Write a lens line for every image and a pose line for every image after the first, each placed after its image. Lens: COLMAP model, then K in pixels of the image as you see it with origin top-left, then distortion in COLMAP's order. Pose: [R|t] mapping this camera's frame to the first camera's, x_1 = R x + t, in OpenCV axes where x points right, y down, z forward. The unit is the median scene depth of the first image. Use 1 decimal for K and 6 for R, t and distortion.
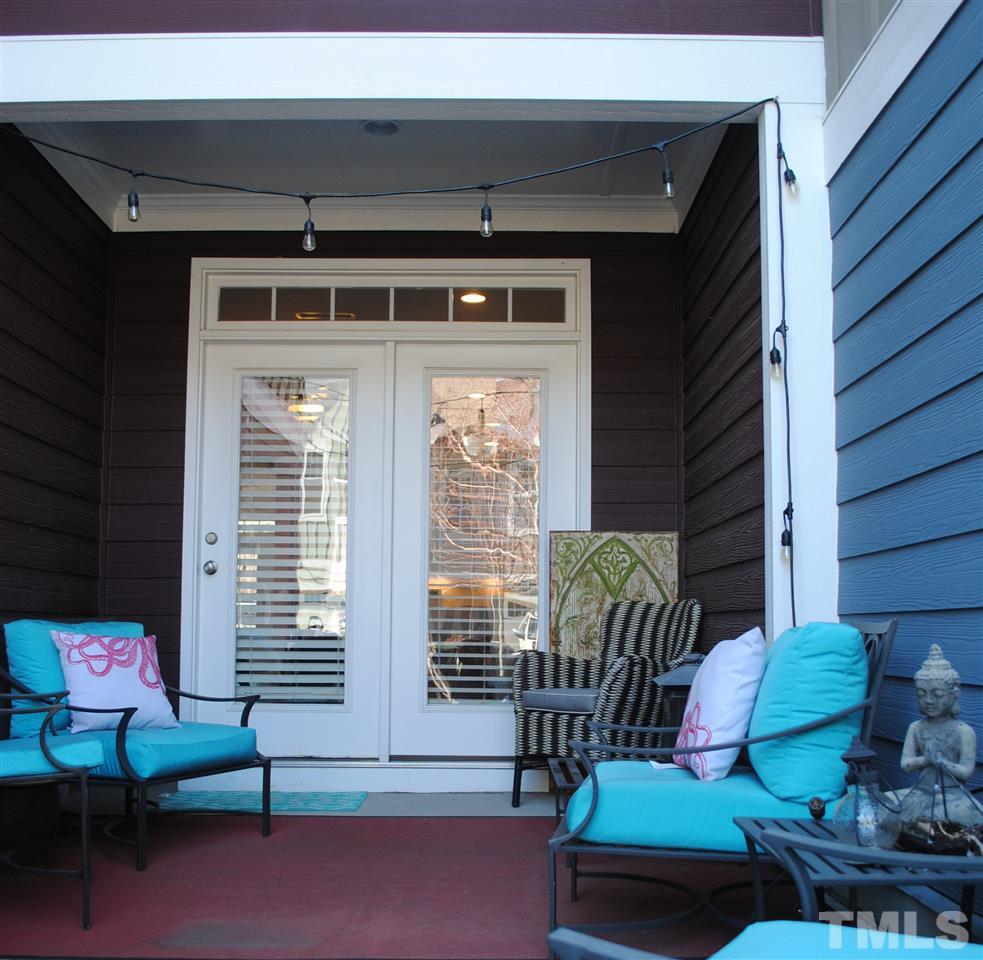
lens RADIAL K [[1504.1, 0, 491.5], [0, 1504.1, 480.0], [0, 0, 1]] dist [-0.044424, 0.006926]
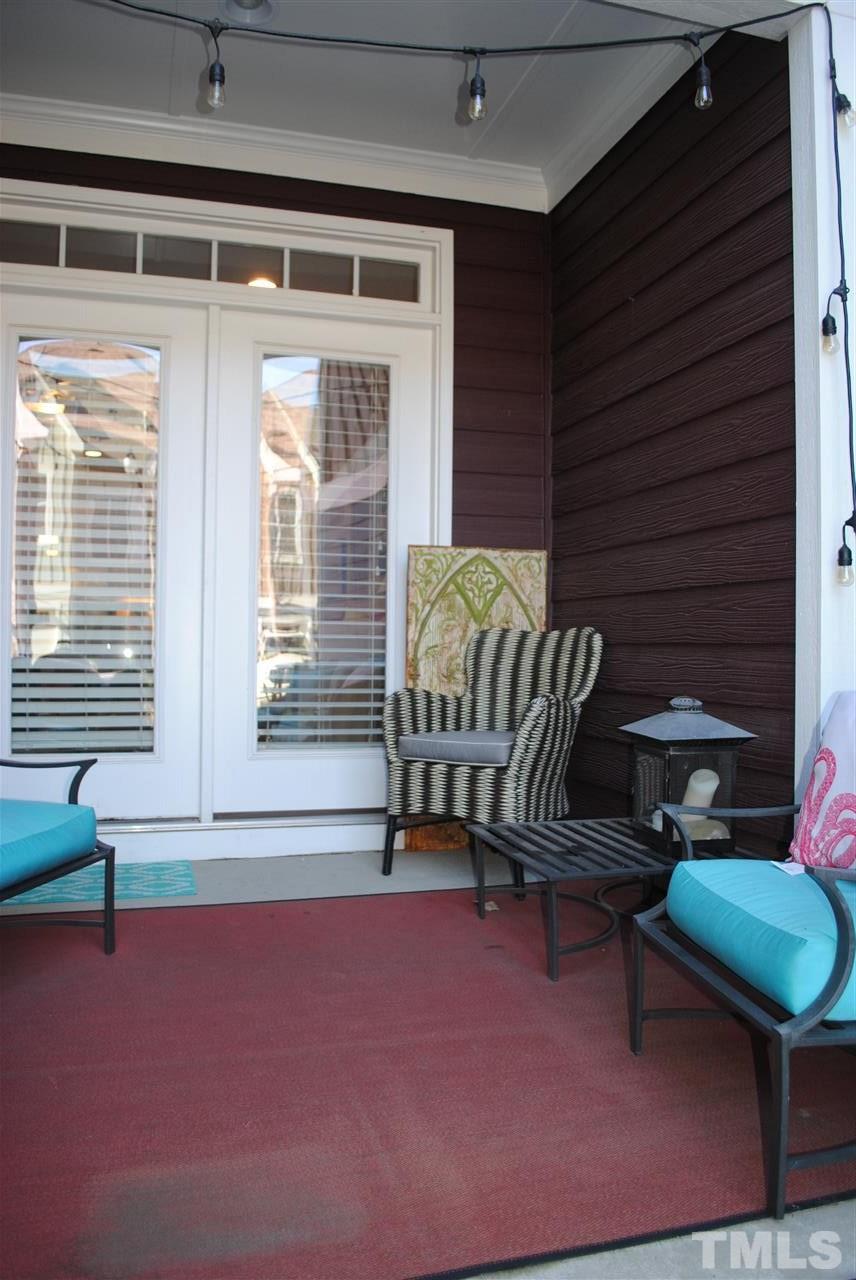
lens RADIAL K [[1110.7, 0, 428.6], [0, 1110.7, 620.5], [0, 0, 1]] dist [-0.074443, 0.001542]
pose [[0.947167, 0.010145, 0.320580, -0.151121], [-0.036436, 0.996433, 0.076120, 0.028353], [-0.318664, -0.083779, 0.944158, 0.403079]]
